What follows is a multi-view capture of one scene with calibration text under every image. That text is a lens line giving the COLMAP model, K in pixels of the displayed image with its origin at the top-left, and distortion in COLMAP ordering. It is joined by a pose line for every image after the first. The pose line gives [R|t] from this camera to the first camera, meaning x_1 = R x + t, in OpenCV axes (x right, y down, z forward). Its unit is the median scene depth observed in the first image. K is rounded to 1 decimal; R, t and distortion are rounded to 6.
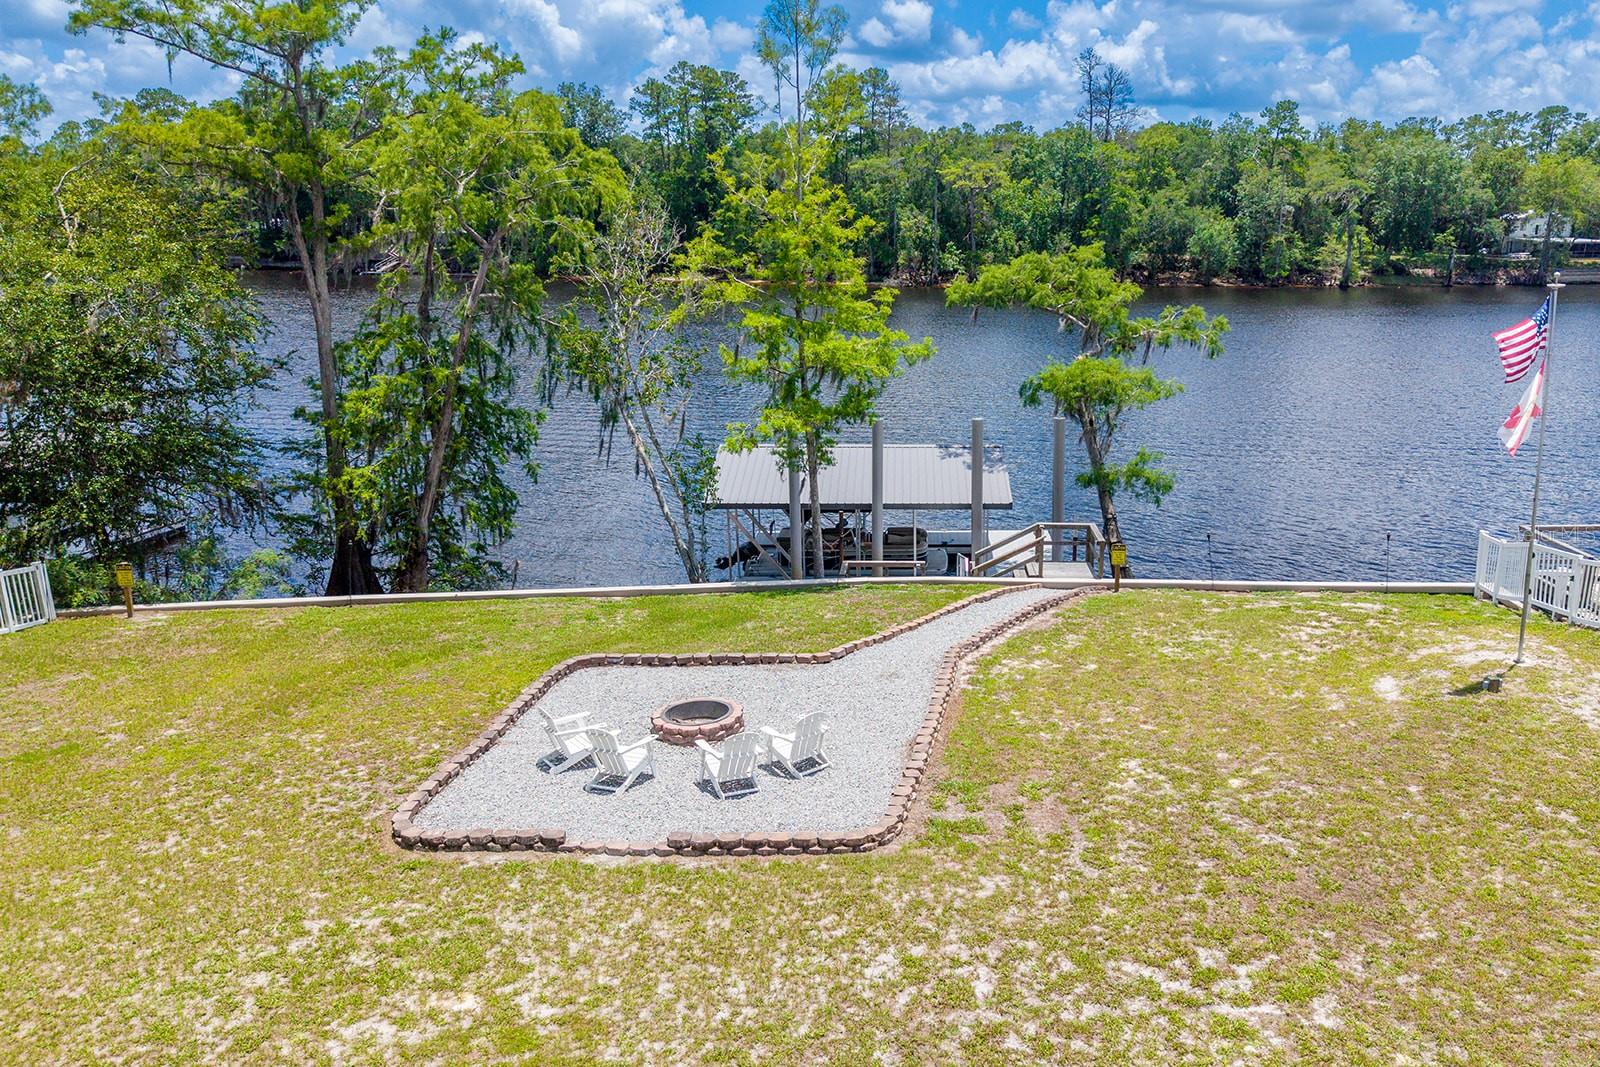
lens RADIAL K [[1217.8, 0, 913.9], [0, 1217.8, 549.5], [0, 0, 1]] dist [0.019728, -0.034862]
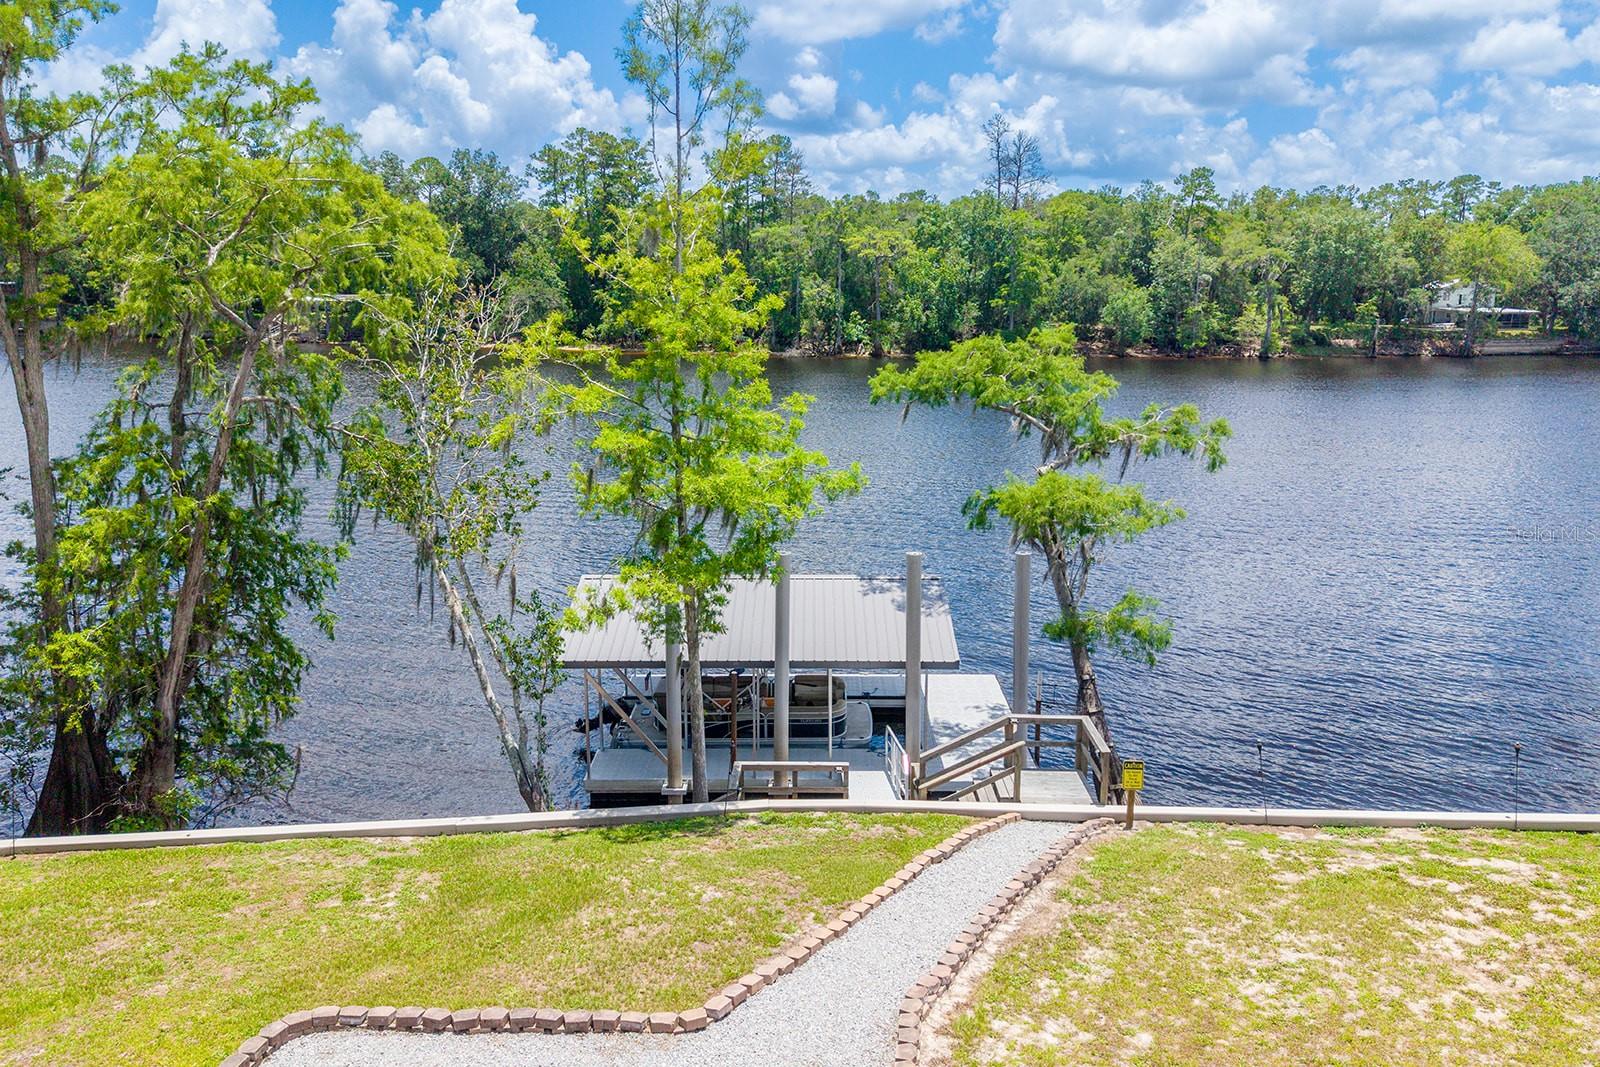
lens RADIAL K [[1217.8, 0, 793.7], [0, 1217.8, 545.5], [0, 0, 1]] dist [0.019728, -0.034862]
pose [[0.999832, 0.005303, -0.017529, -0.010080], [-0.006265, 0.998452, -0.055258, -0.068909], [0.017208, 0.055358, 0.998318, 0.235566]]
